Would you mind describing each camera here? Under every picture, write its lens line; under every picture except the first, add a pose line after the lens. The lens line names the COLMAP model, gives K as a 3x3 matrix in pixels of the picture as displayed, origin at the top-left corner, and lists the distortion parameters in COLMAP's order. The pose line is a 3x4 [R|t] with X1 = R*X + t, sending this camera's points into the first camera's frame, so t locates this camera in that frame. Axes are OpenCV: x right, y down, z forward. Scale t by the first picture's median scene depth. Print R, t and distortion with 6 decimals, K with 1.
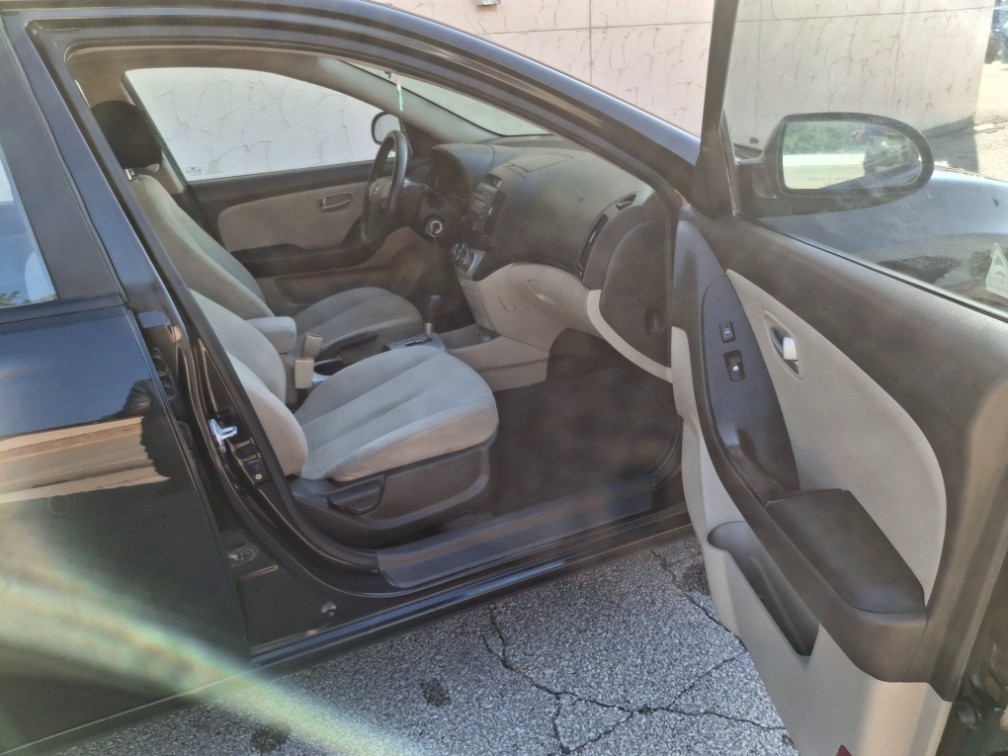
lens RADIAL K [[792.5, 0, 500.9], [0, 792.5, 378.5], [0, 0, 1]] dist [0.004010, 0.014025]
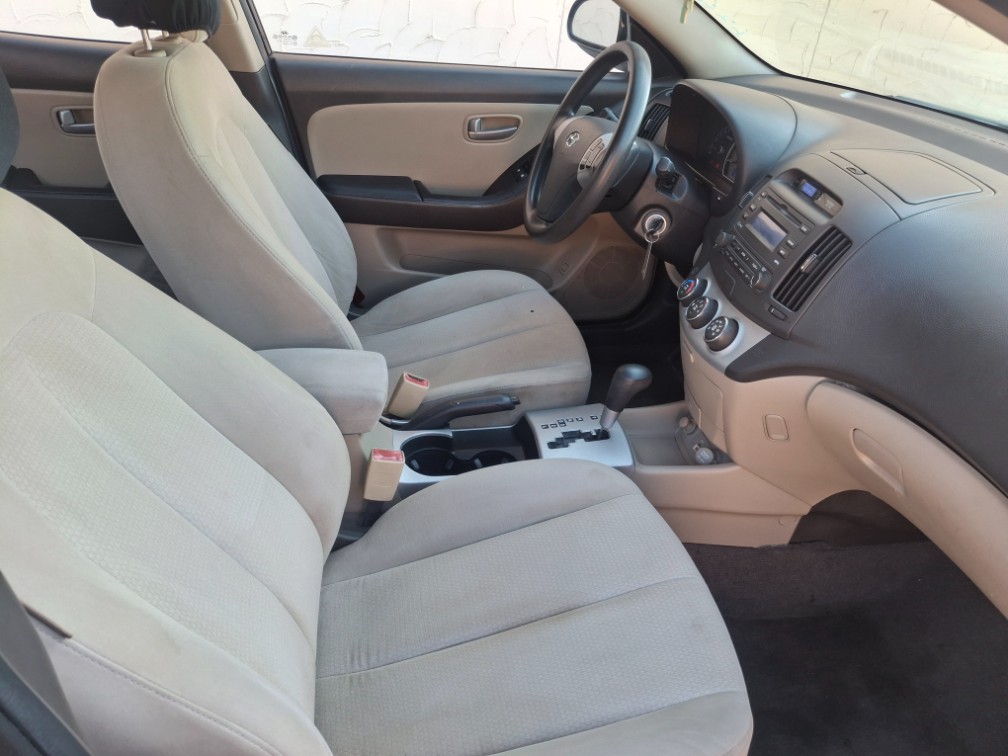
lens RADIAL K [[792.5, 0, 503.5], [0, 792.5, 376.6], [0, 0, 1]] dist [0.004010, 0.014025]
pose [[0.968777, 0.234824, -0.079559, -0.123780], [-0.220885, 0.963188, 0.153229, -0.155837], [0.112612, -0.130871, 0.984983, 0.420872]]
